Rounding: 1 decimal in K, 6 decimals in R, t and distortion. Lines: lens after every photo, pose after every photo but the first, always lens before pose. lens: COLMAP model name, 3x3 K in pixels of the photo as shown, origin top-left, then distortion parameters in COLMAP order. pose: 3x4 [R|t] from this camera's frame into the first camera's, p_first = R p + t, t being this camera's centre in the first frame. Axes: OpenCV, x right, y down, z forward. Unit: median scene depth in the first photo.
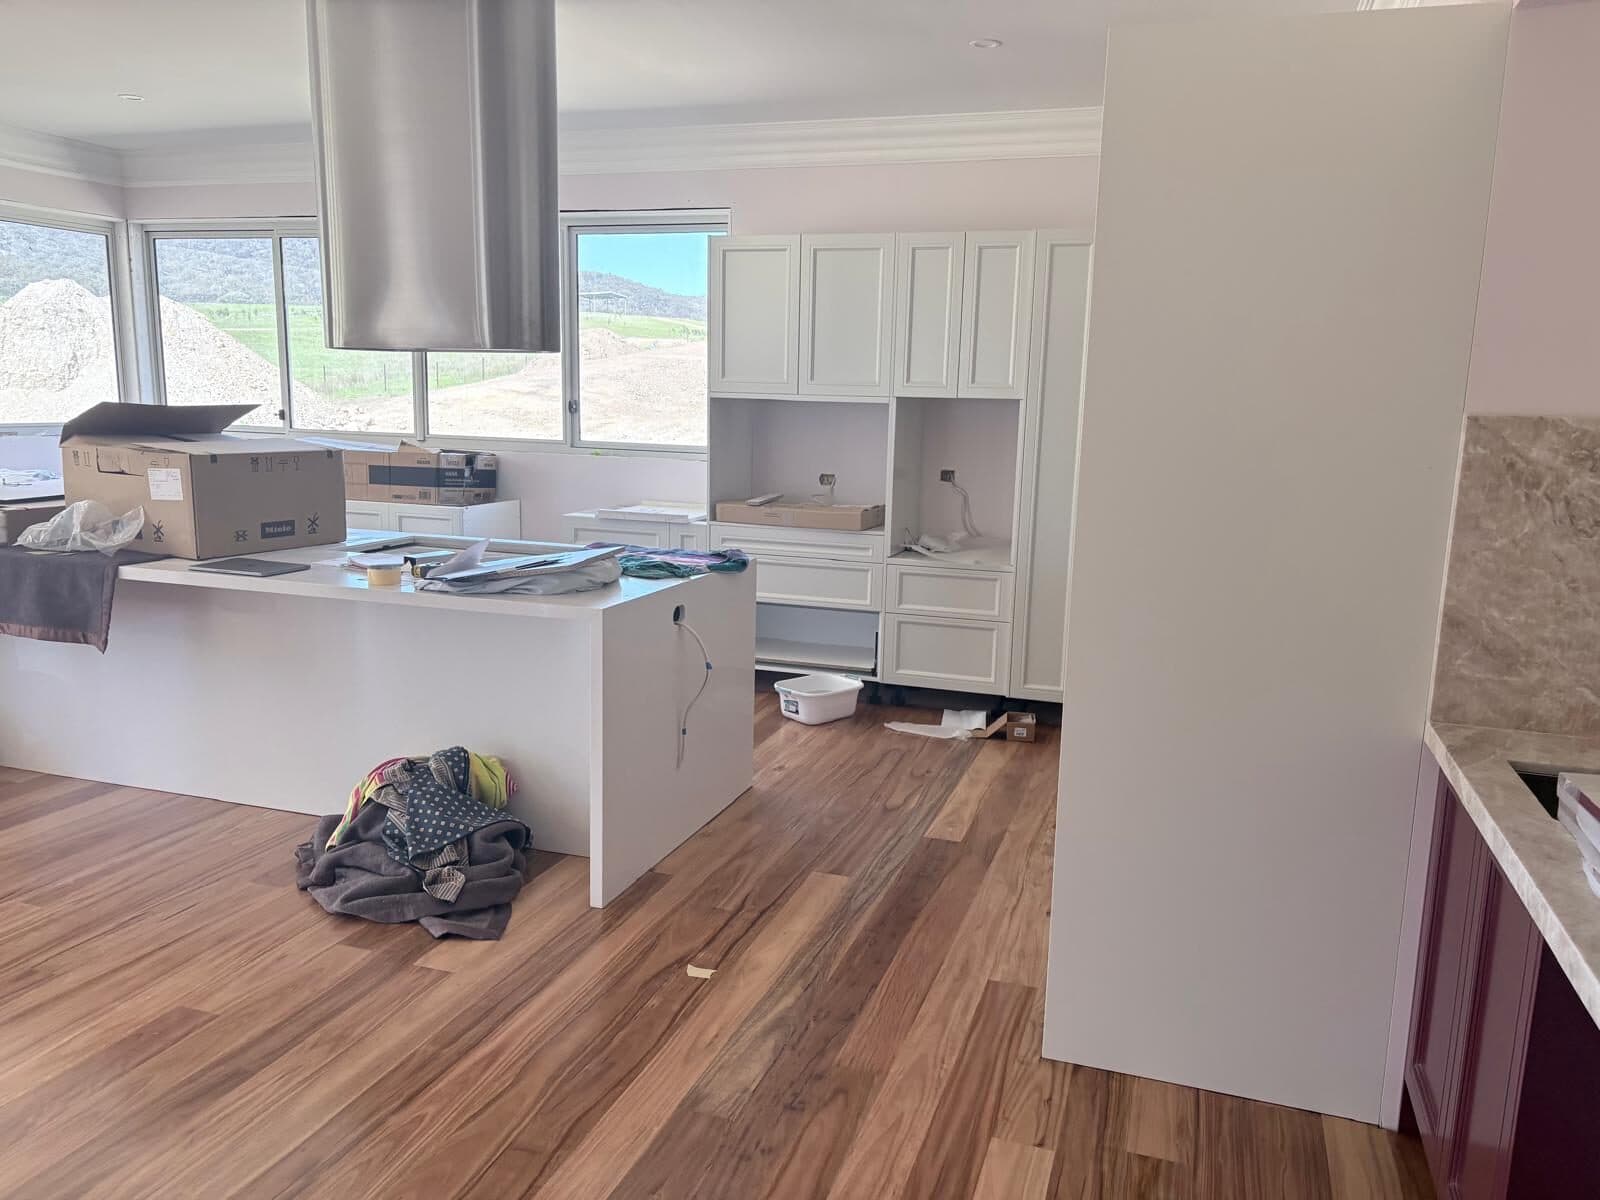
lens RADIAL K [[1220.8, 0, 804.6], [0, 1220.8, 606.4], [0, 0, 1]] dist [0.021736, -0.013438]
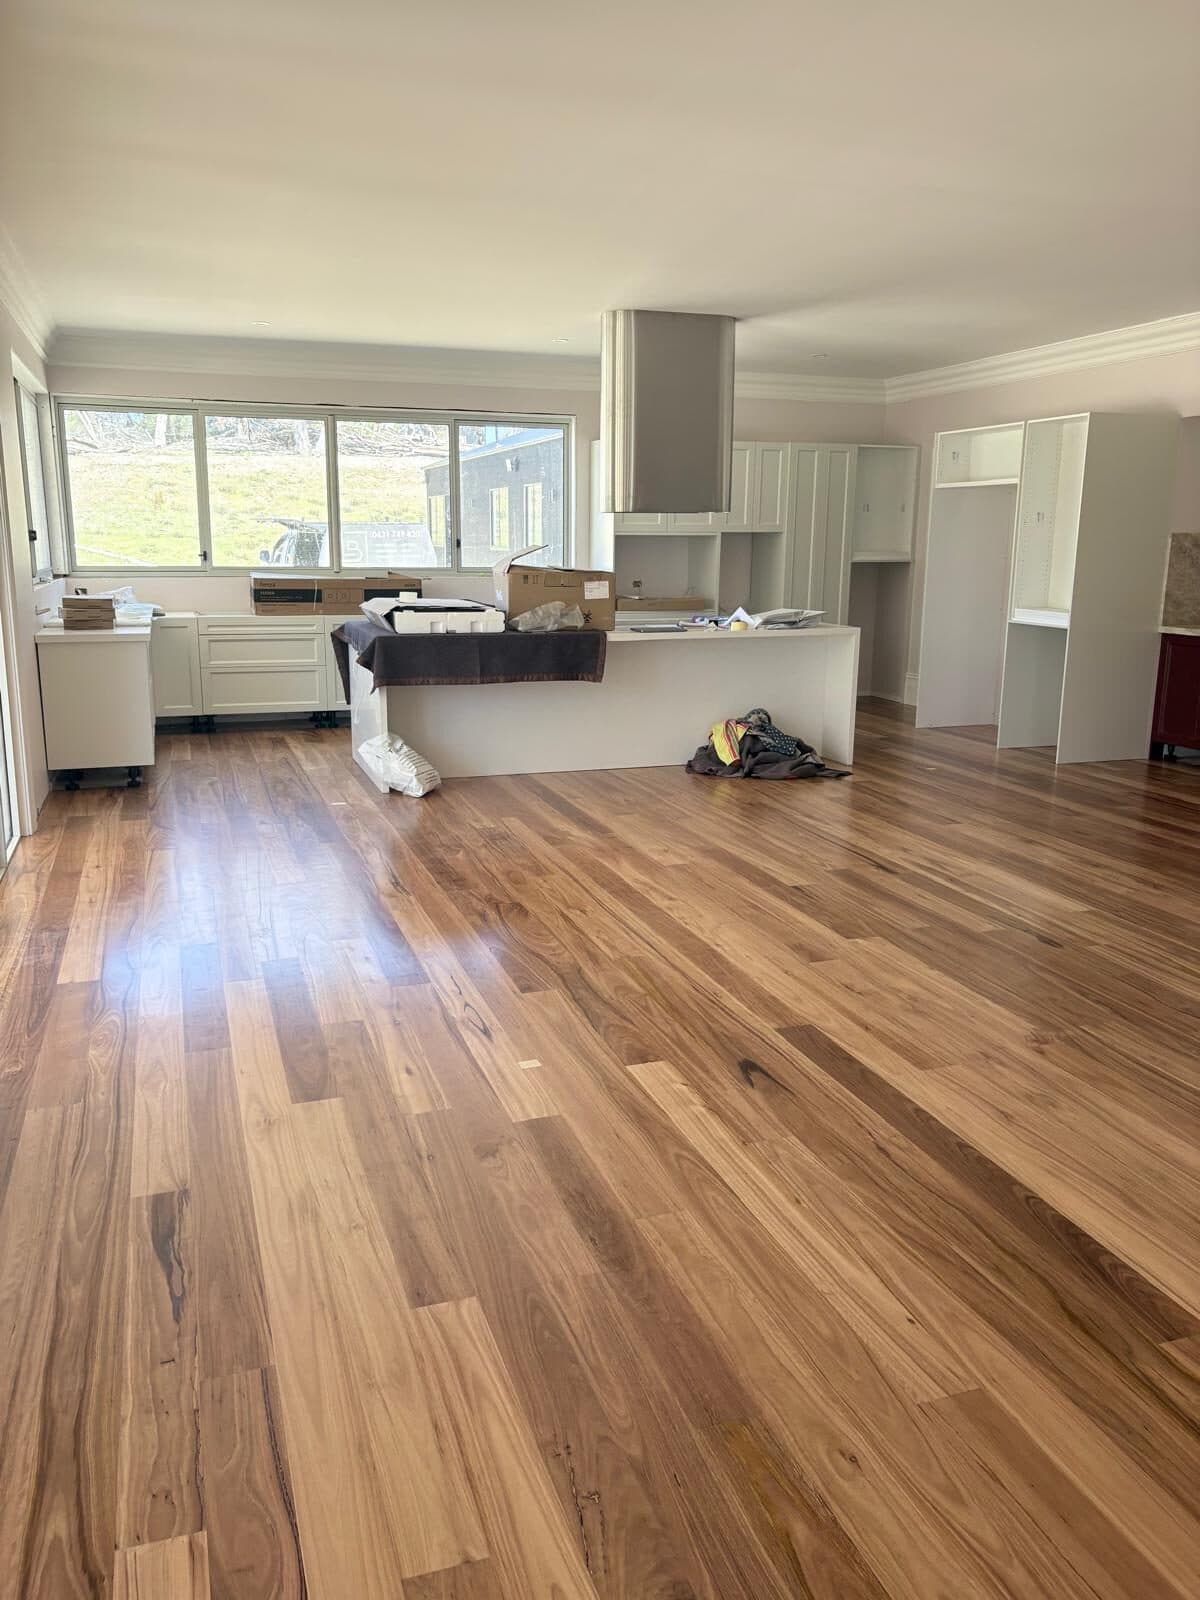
lens RADIAL K [[1220.8, 0, 595.7], [0, 1220.8, 797.4], [0, 0, 1]] dist [0.021736, -0.013438]
pose [[0.799526, -0.149793, 0.581652, -2.770700], [0.118854, 0.988710, 0.091248, 0.067805], [-0.588754, -0.003824, 0.808303, -0.802267]]
